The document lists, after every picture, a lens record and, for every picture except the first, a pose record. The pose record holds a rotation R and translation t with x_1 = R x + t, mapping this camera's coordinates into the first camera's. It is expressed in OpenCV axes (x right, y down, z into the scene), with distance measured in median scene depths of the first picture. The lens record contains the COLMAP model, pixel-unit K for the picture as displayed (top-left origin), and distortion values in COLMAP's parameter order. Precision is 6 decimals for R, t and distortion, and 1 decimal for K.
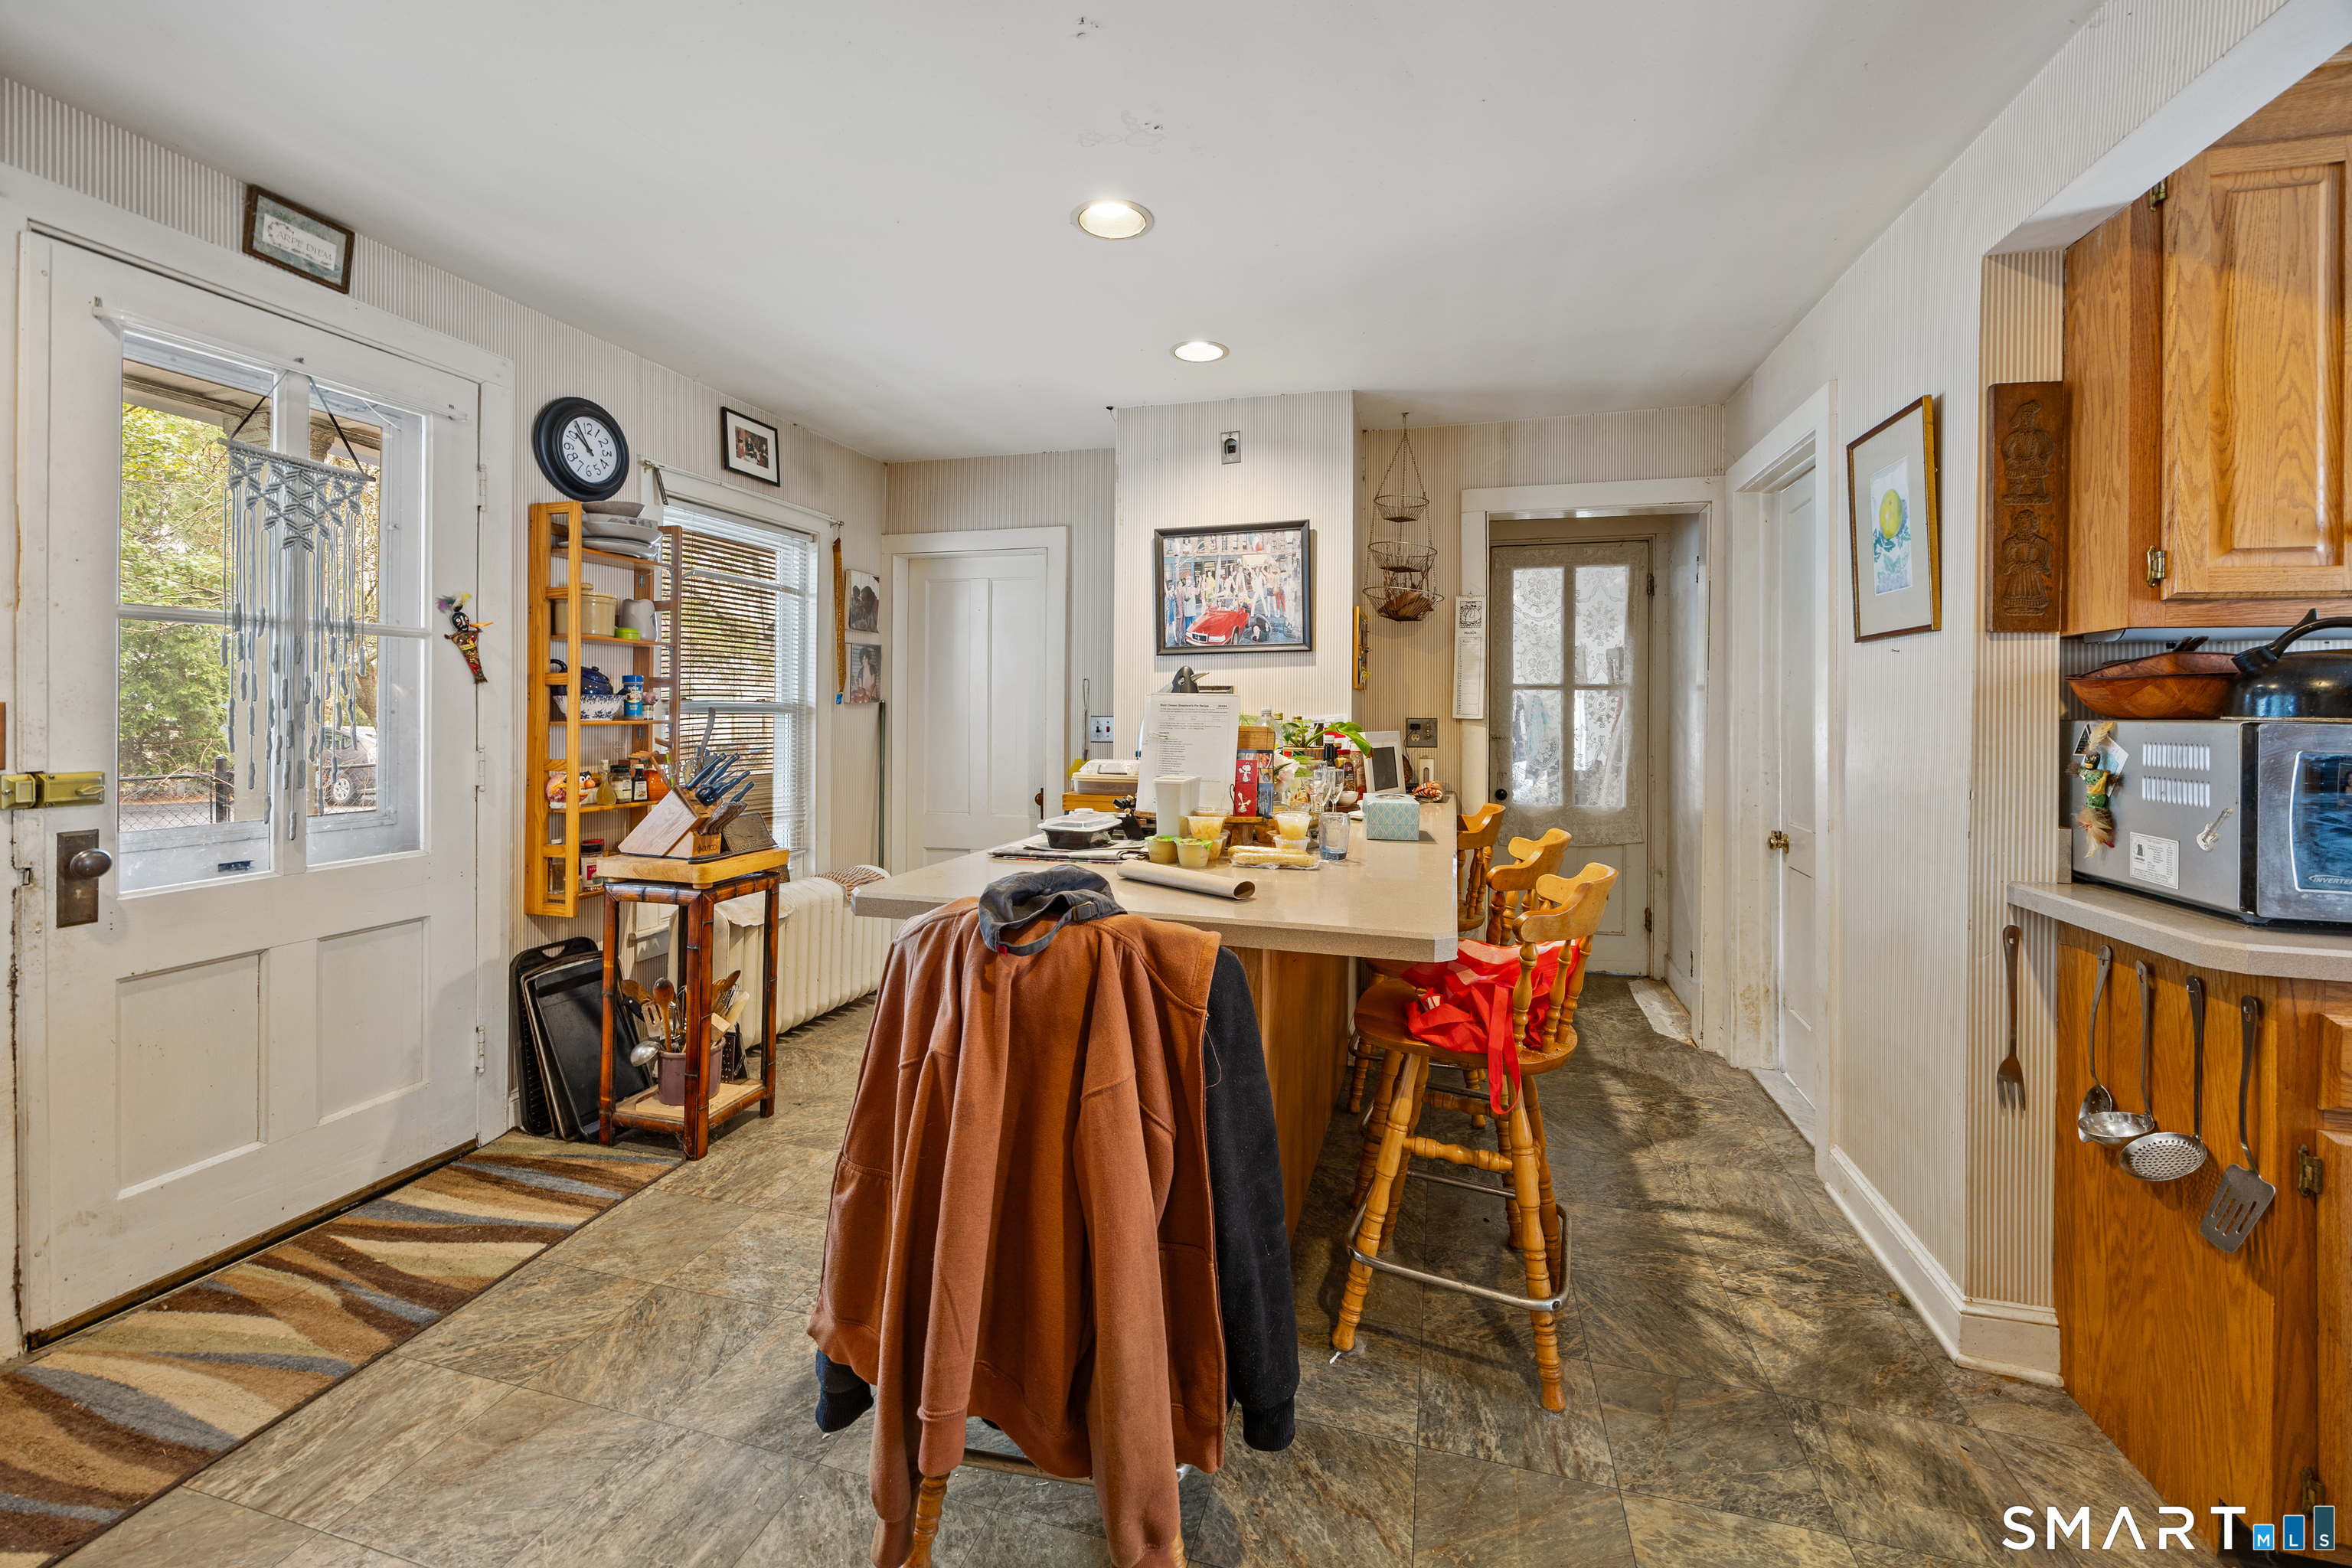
lens RADIAL K [[936.1, 0, 1182.3], [0, 936.1, 699.1], [0, 0, 1]] dist [-0.001029, -0.000269]
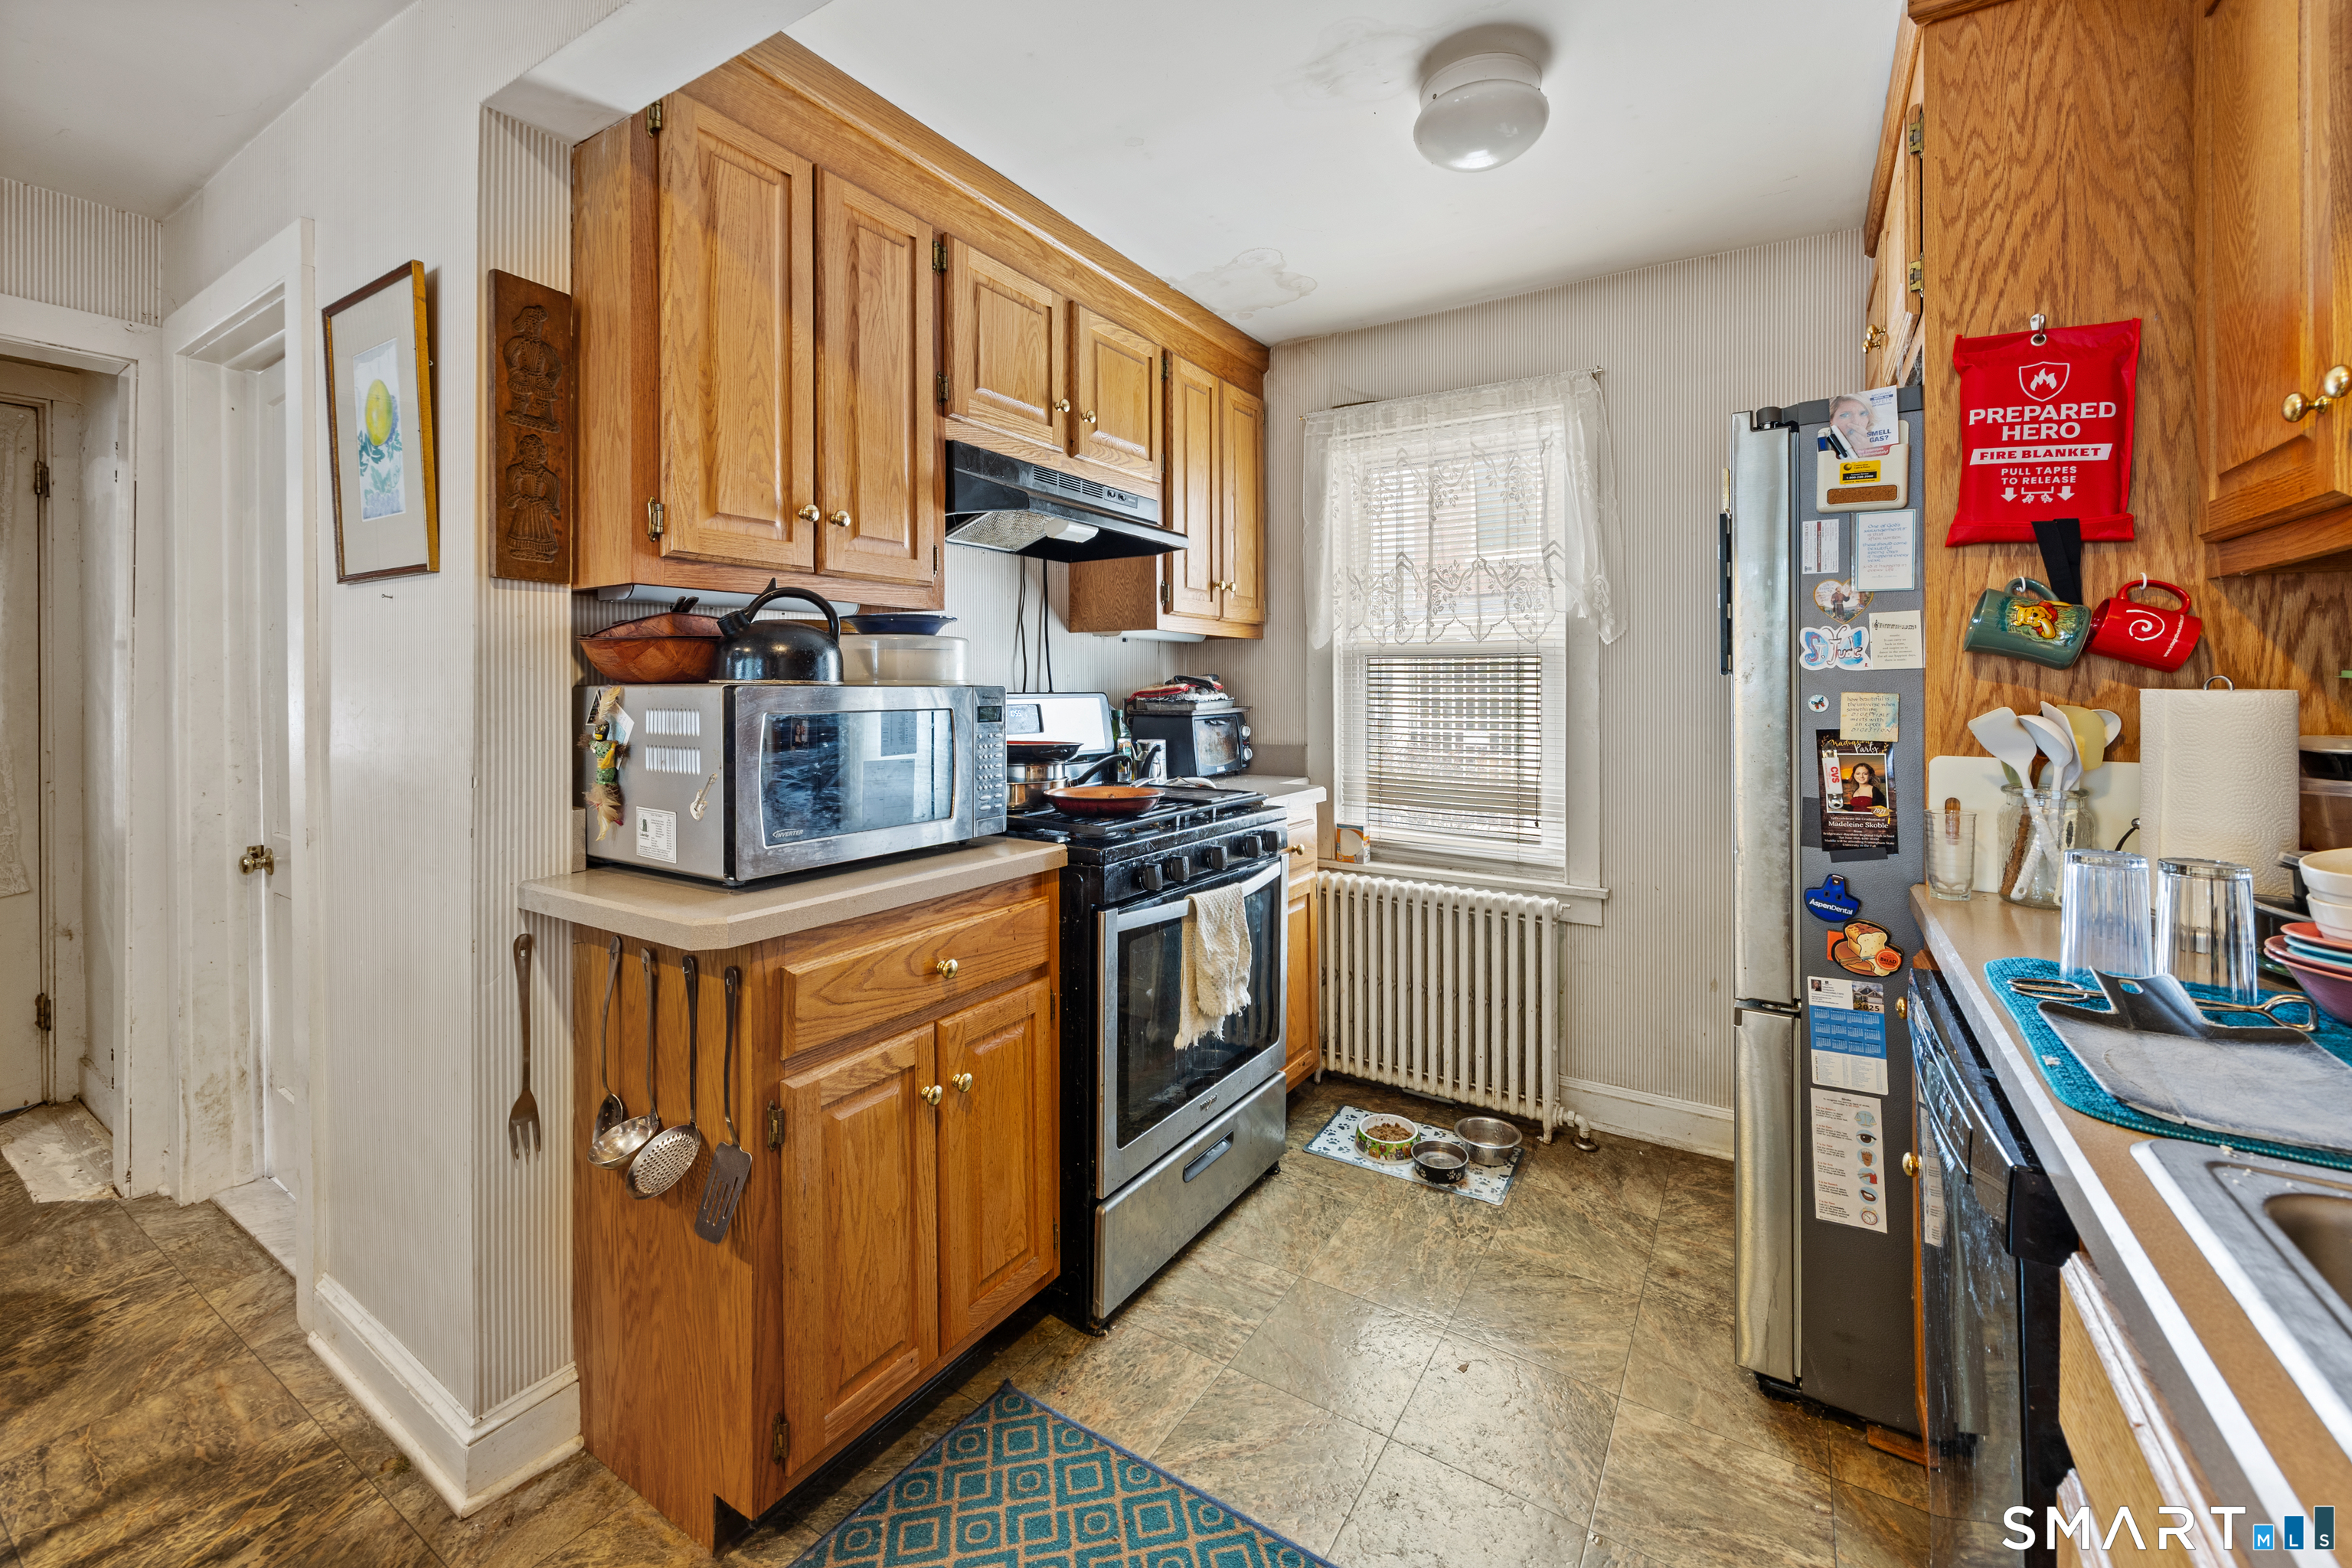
lens RADIAL K [[936.1, 0, 1182.3], [0, 936.1, 699.1], [0, 0, 1]] dist [-0.001029, -0.000269]
pose [[0.279245, -0.028426, 0.959799, 0.275596], [-0.004707, 0.999509, 0.030972, 0.005446], [-0.960208, -0.013166, 0.278974, 0.223118]]
